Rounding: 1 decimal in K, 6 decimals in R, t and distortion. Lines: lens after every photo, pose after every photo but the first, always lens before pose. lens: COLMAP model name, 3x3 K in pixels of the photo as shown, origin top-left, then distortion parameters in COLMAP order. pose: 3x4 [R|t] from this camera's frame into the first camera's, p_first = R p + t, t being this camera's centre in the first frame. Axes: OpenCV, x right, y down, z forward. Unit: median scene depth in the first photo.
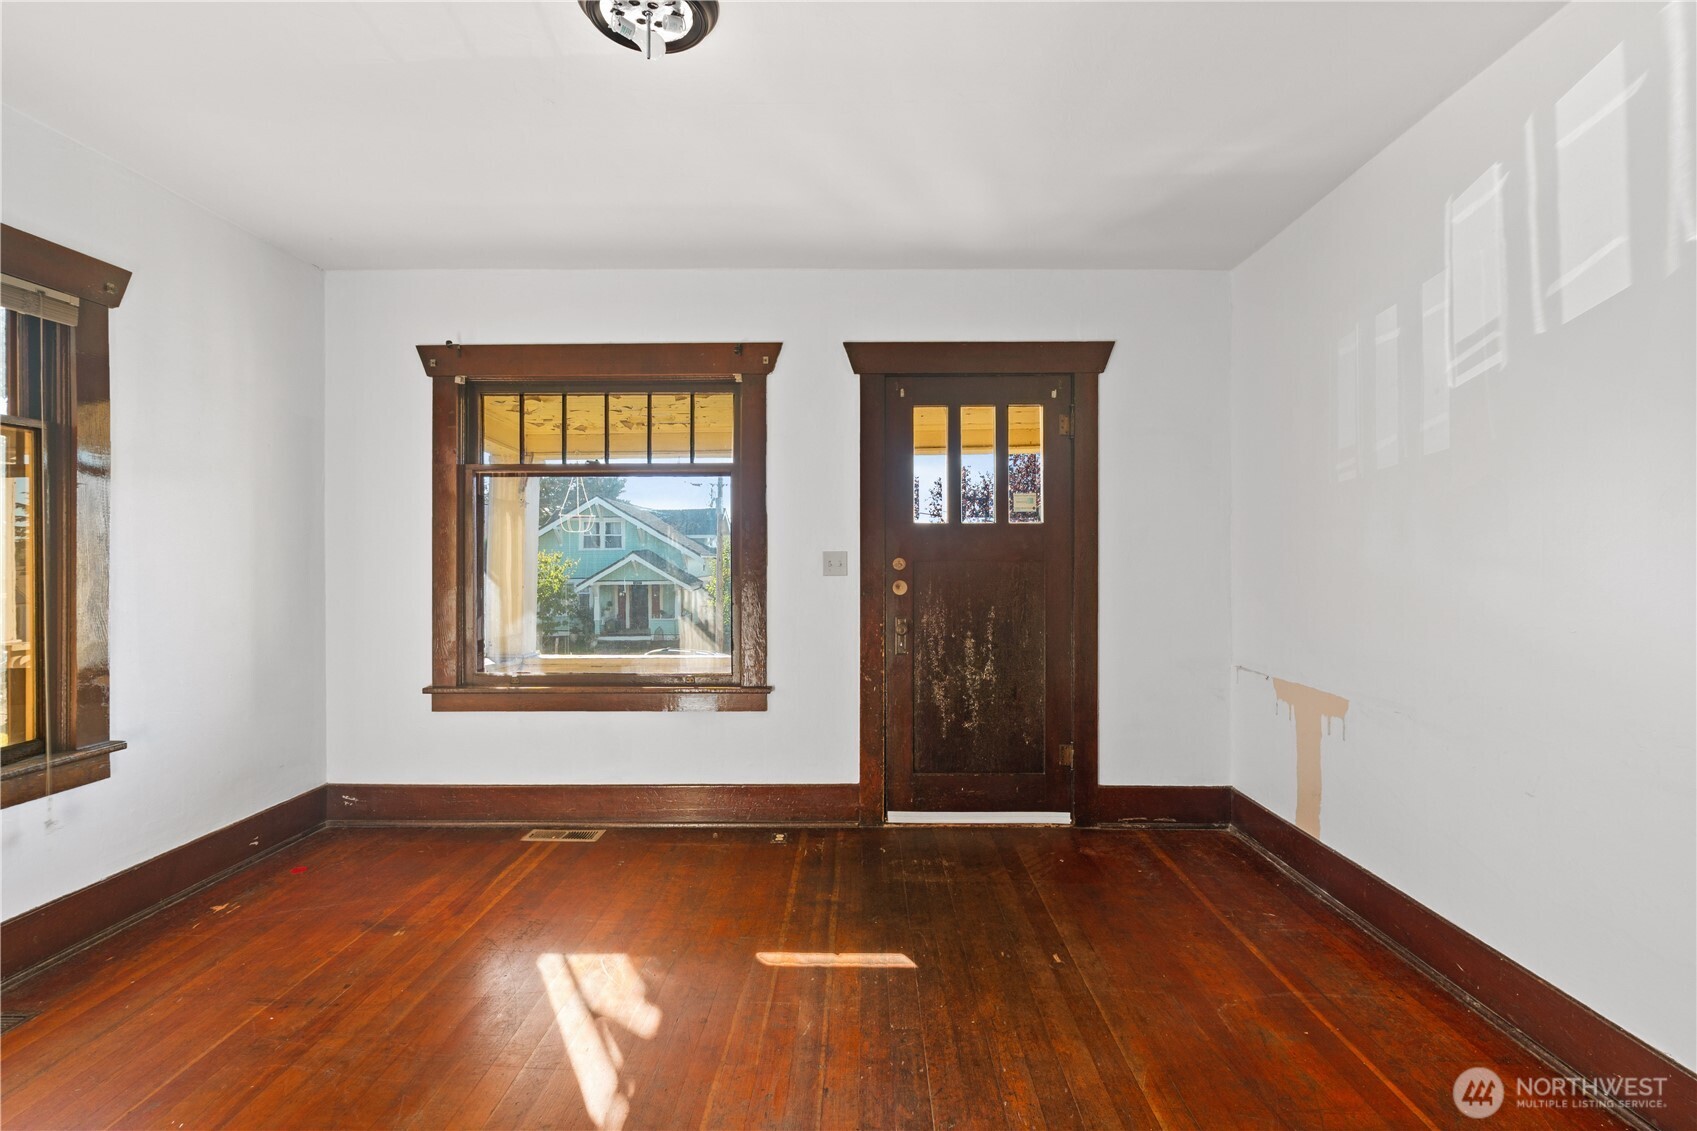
lens RADIAL K [[789.4, 0, 851.2], [0, 789.4, 568.5], [0, 0, 1]] dist [-0.005196, -0.000277]
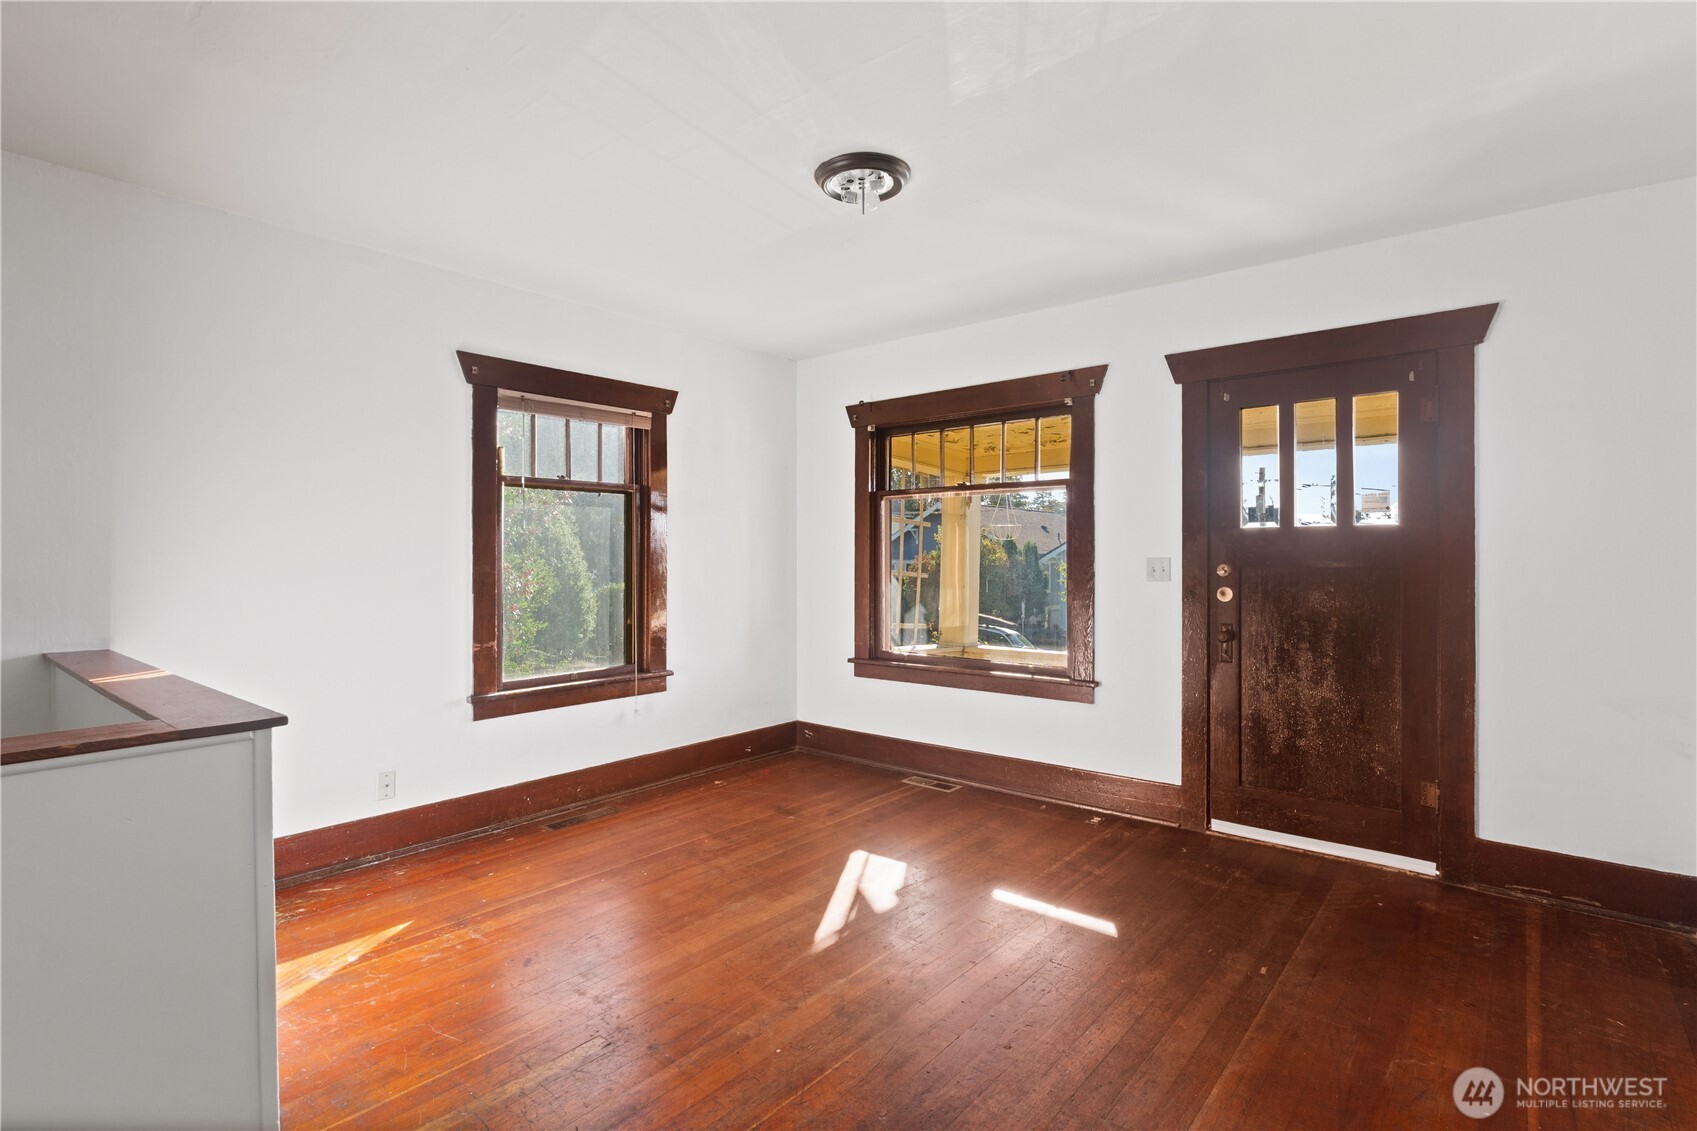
lens RADIAL K [[803.5, 0, 852.7], [0, 803.5, 575.8], [0, 0, 1]] dist [-0.002885, -0.000100]
pose [[0.778859, 0.013857, -0.627046, 0.332143], [-0.010950, 0.999904, 0.008496, -0.002056], [0.627104, 0.000249, 0.778936, -0.073853]]
